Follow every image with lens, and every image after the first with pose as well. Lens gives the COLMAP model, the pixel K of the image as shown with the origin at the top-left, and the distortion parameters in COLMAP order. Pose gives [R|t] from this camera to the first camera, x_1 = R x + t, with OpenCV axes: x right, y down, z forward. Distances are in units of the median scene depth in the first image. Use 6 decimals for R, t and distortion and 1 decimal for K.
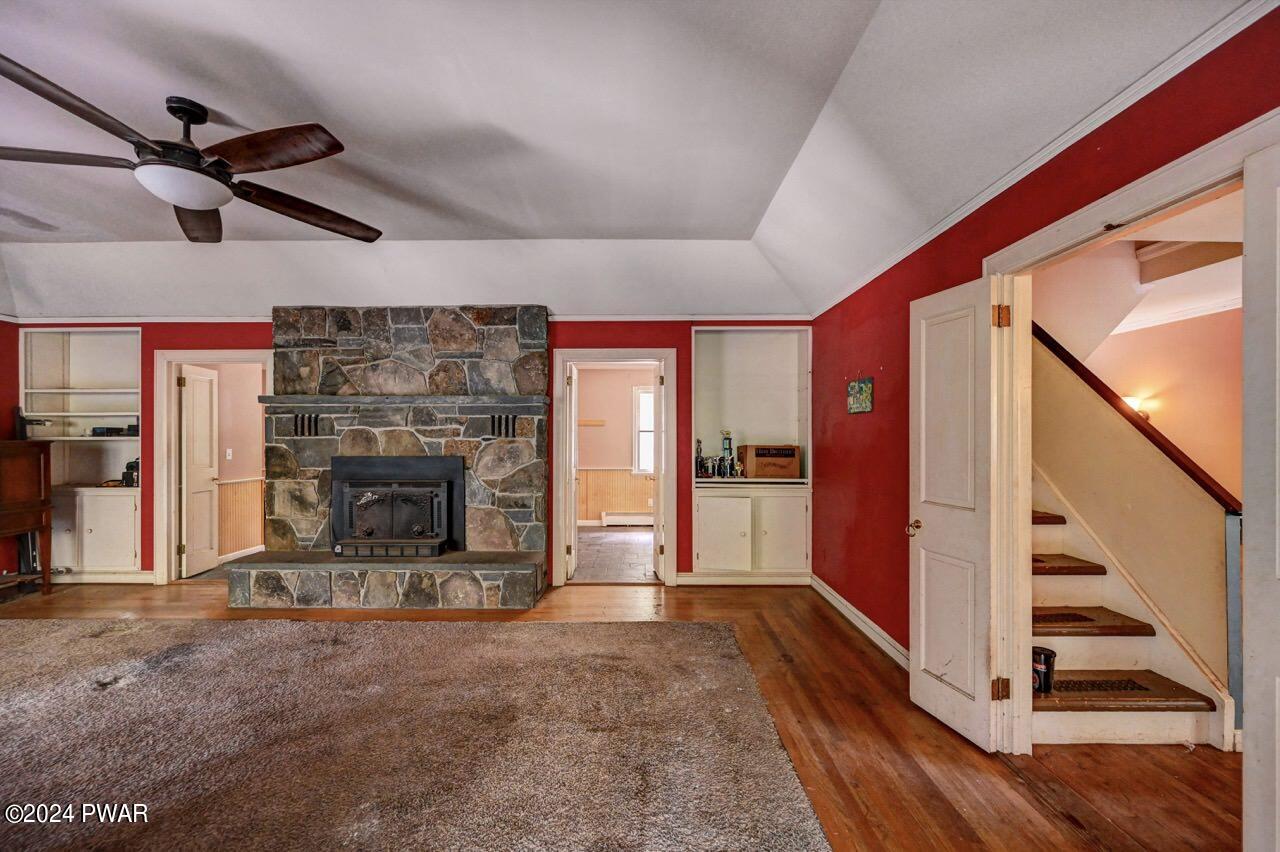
lens RADIAL K [[510.9, 0, 640.8], [0, 510.9, 434.6], [0, 0, 1]] dist [-0.005889, 0.001265]
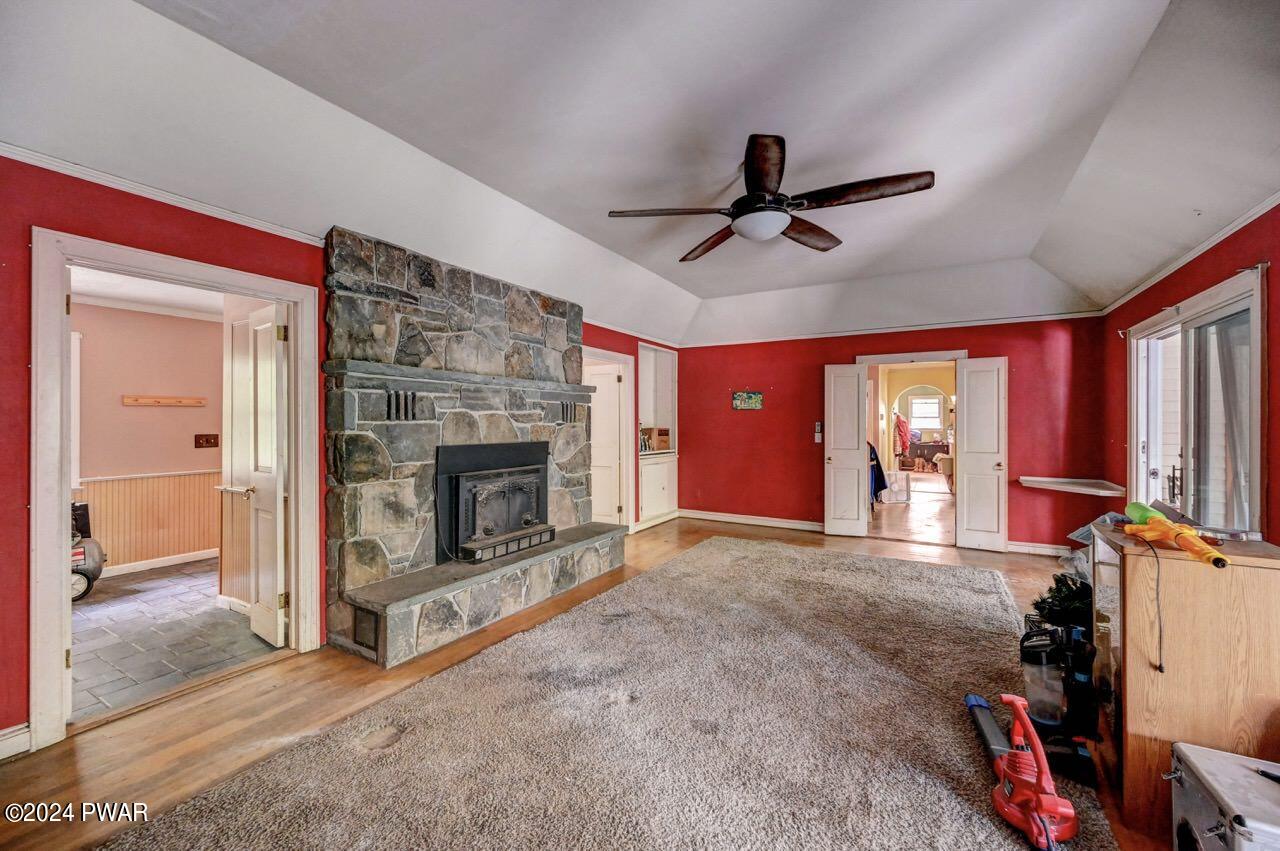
lens RADIAL K [[510.9, 0, 641.3], [0, 510.9, 417.9], [0, 0, 1]] dist [-0.005889, 0.001265]
pose [[0.497379, 0.009416, 0.867482, -1.129802], [-0.002938, 0.999954, -0.009170, 0.005315], [-0.867529, 0.002012, 0.497383, 0.328355]]
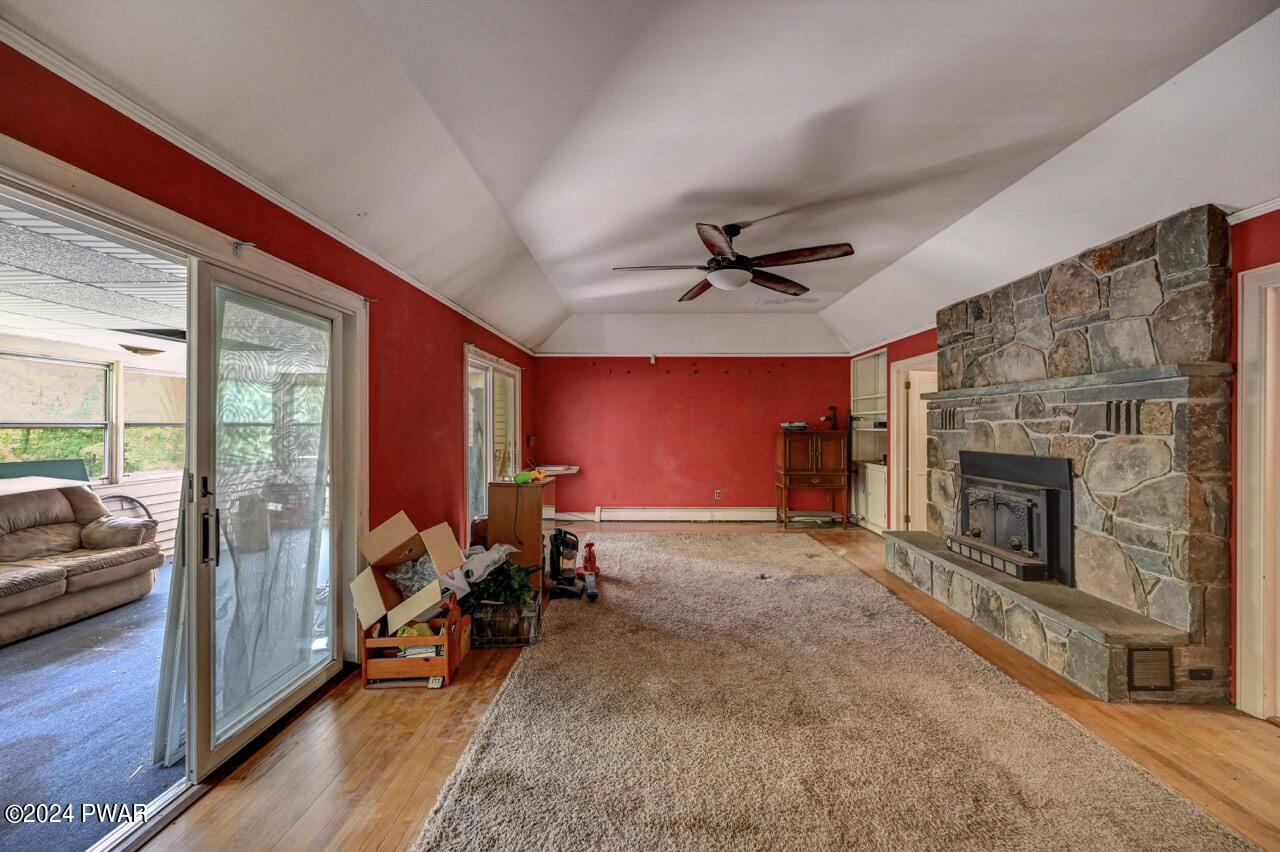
lens RADIAL K [[510.9, 0, 638.6], [0, 510.9, 421.2], [0, 0, 1]] dist [-0.005889, 0.001265]
pose [[-0.015820, -0.007369, -0.999848, 0.396430], [0.000064, 0.999973, -0.007371, -0.006169], [0.999875, -0.000181, -0.015819, 0.384816]]
